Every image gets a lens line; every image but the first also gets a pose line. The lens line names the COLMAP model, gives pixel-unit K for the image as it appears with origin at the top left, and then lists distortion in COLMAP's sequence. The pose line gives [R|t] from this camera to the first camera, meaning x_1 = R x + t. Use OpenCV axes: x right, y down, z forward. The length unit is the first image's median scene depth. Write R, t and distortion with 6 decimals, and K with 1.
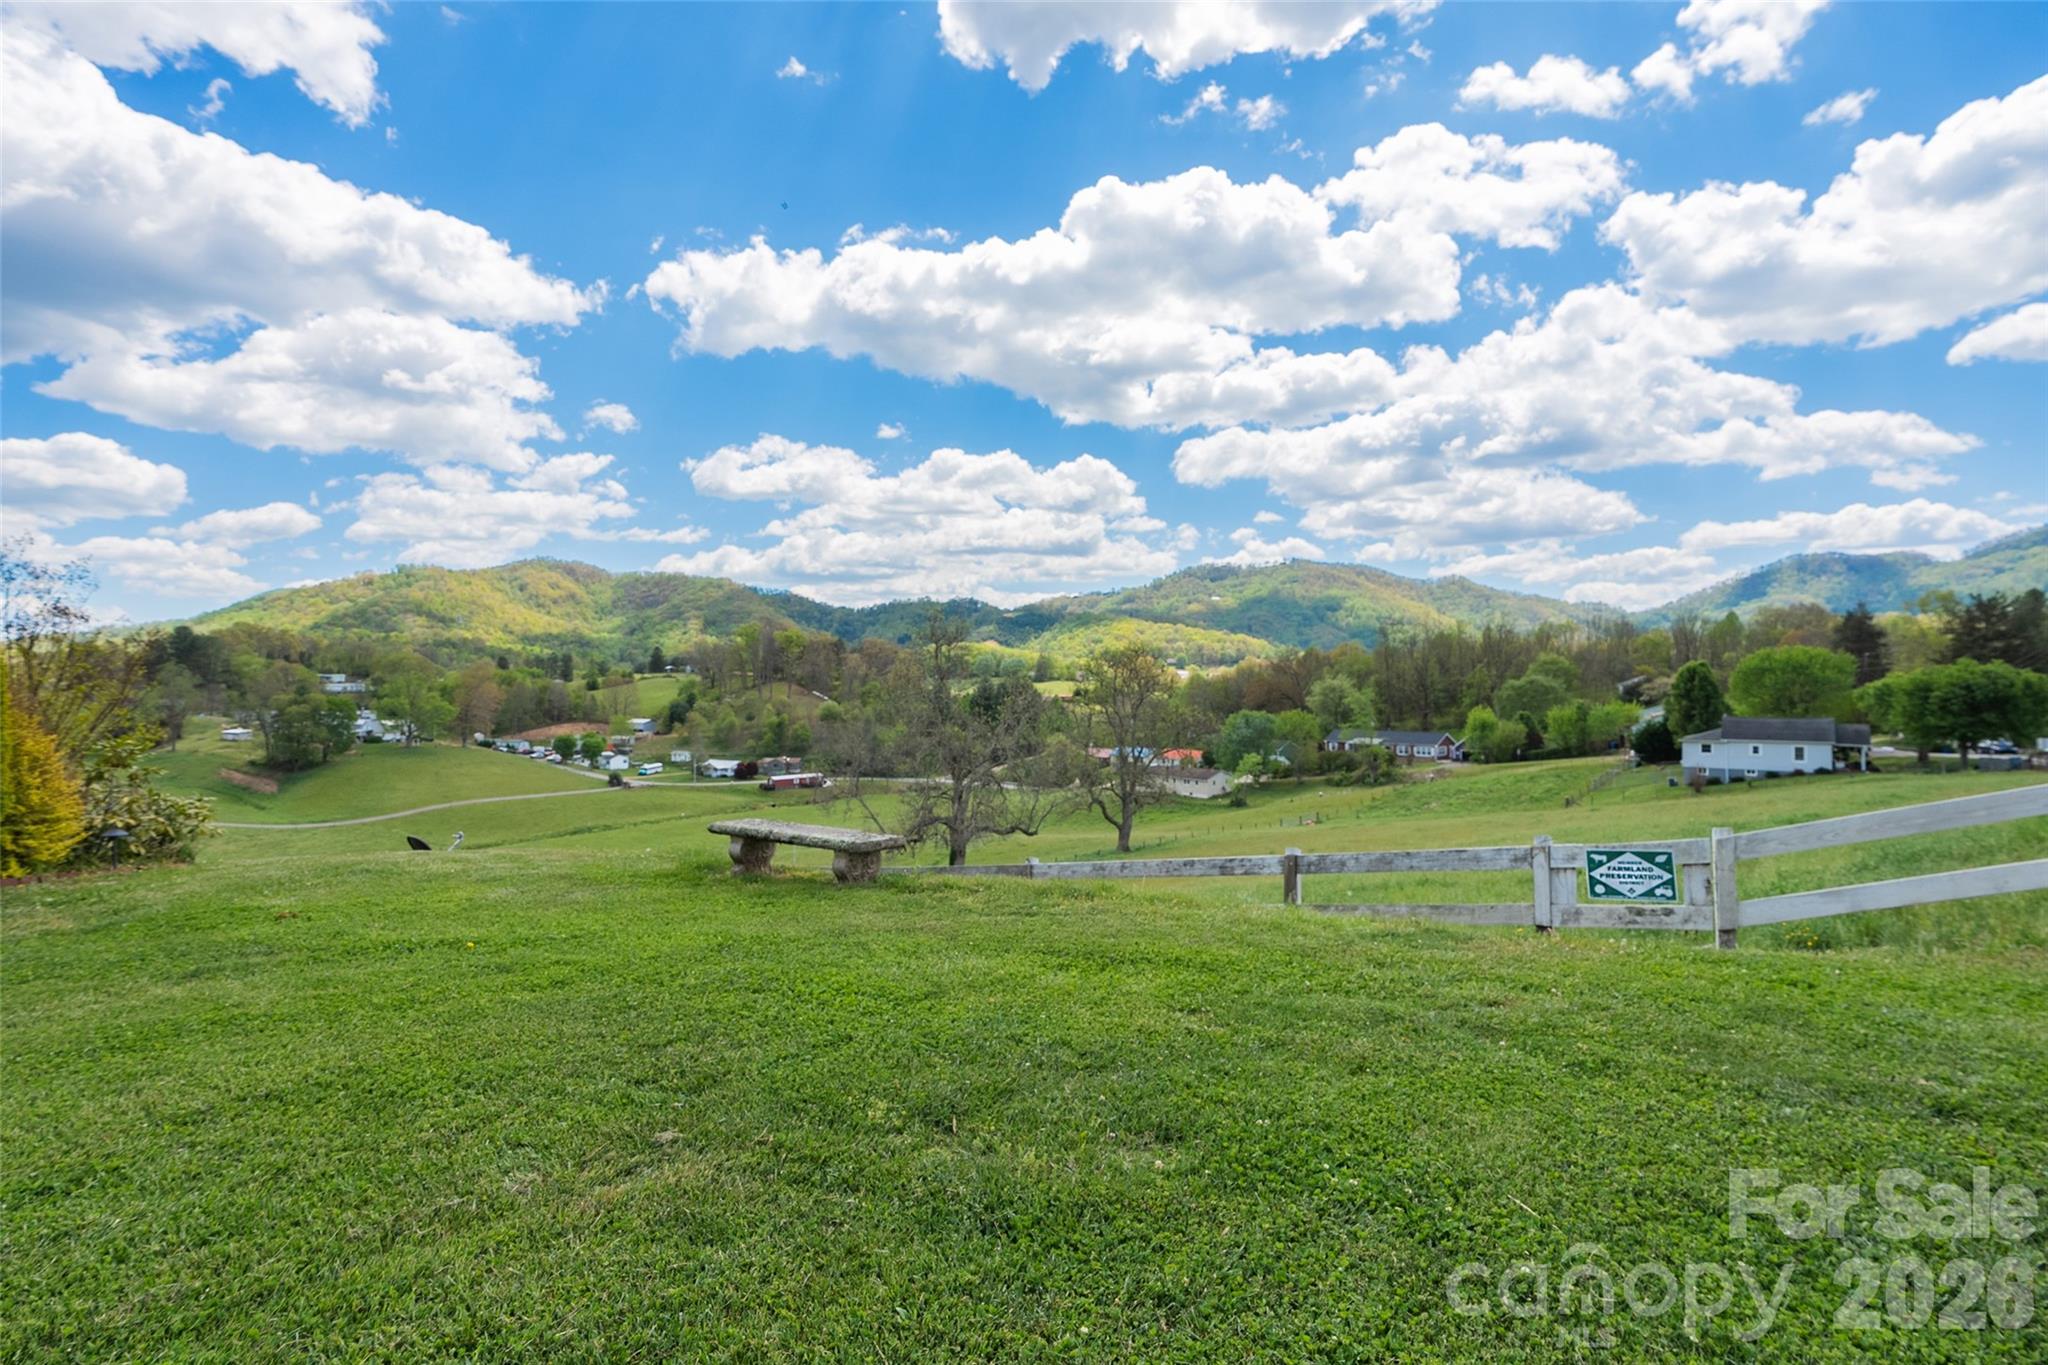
lens RADIAL K [[930.1, 0, 1049.5], [0, 930.1, 671.8], [0, 0, 1]] dist [-0.006112, 0.003312]
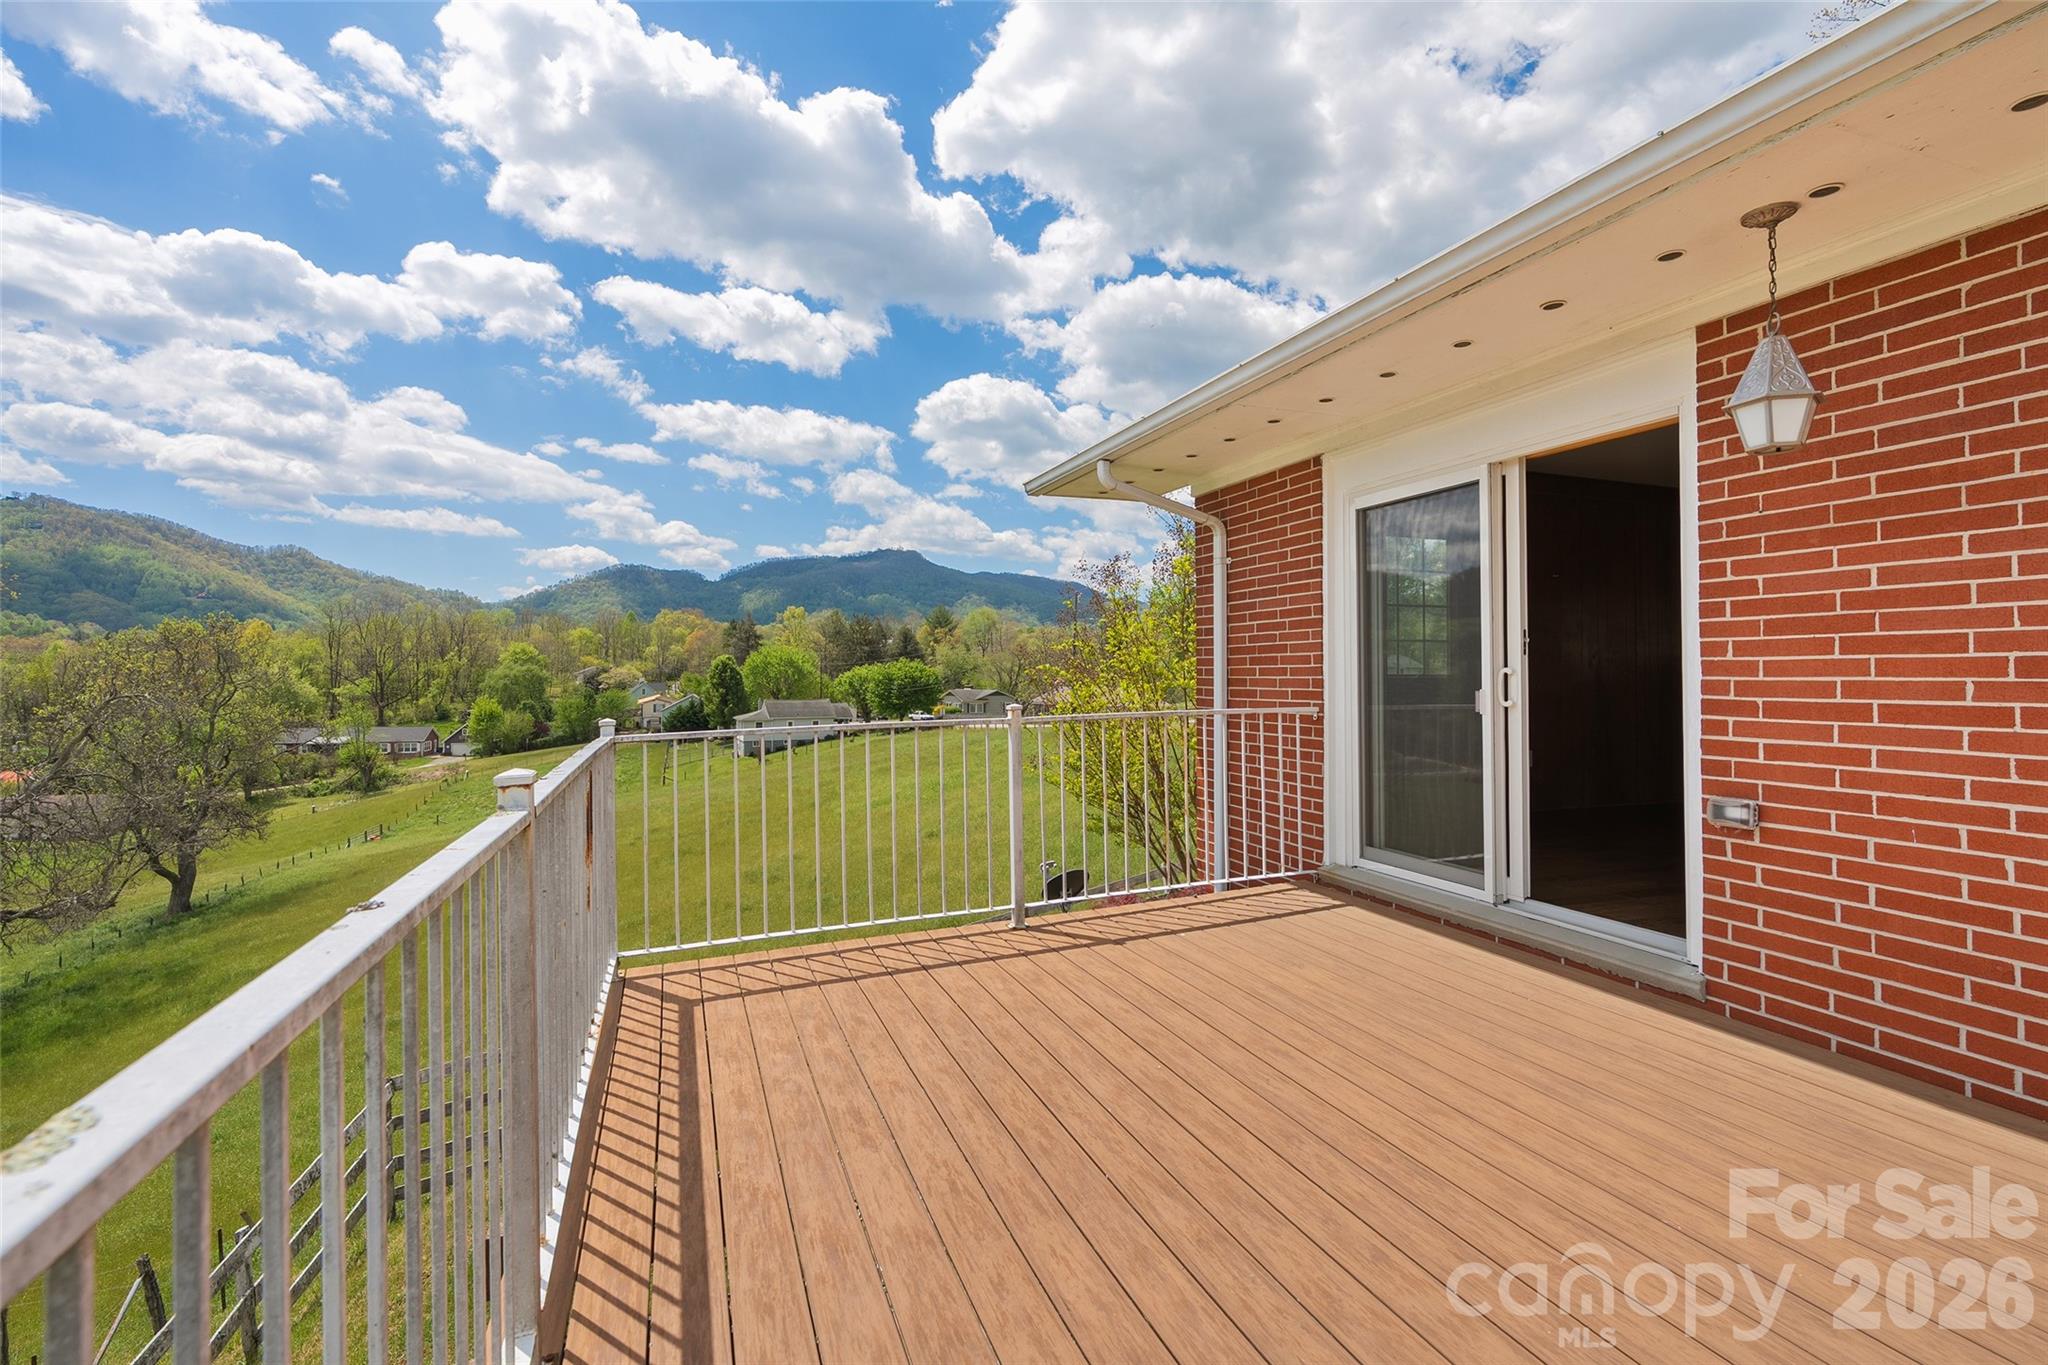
lens RADIAL K [[930.1, 0, 1011.7], [0, 930.1, 671.3], [0, 0, 1]] dist [-0.006112, 0.003312]
pose [[0.431198, 0.007401, 0.902227, -0.095714], [-0.016864, 0.999858, -0.000142, 0.000856], [-0.902099, -0.015154, 0.431262, 0.051215]]
